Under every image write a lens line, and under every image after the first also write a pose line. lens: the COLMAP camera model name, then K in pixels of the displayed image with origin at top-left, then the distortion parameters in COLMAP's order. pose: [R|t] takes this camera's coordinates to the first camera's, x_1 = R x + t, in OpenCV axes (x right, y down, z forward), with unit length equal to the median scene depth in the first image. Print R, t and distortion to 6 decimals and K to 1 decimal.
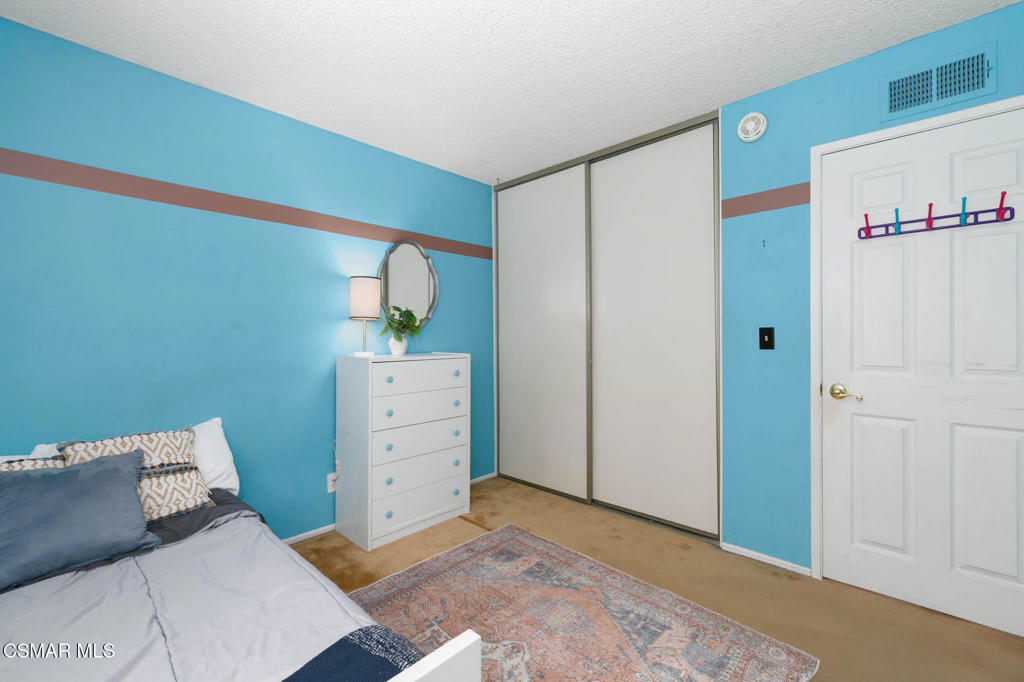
lens RADIAL K [[440.2, 0, 513.8], [0, 440.2, 338.6], [0, 0, 1]] dist [0.000023, -0.000245]
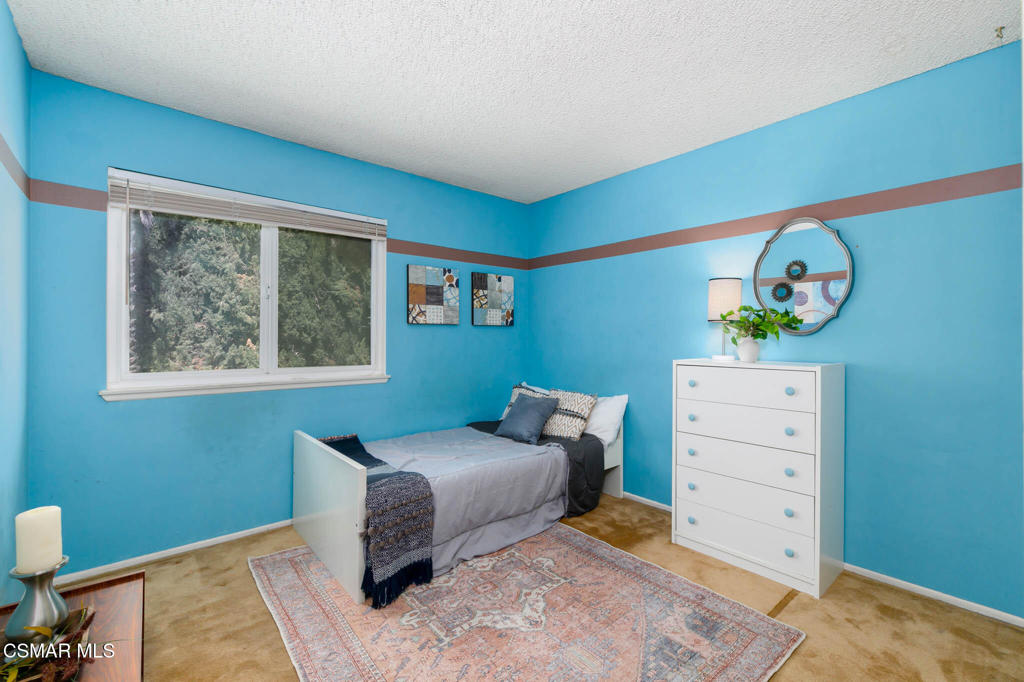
lens RADIAL K [[440.2, 0, 513.8], [0, 440.2, 338.6], [0, 0, 1]] dist [0.000023, -0.000245]
pose [[-0.107647, 0.003265, -0.994184, 0.792296], [-0.008016, 0.999959, 0.004152, -0.008647], [0.994157, 0.008417, -0.107616, 0.760798]]
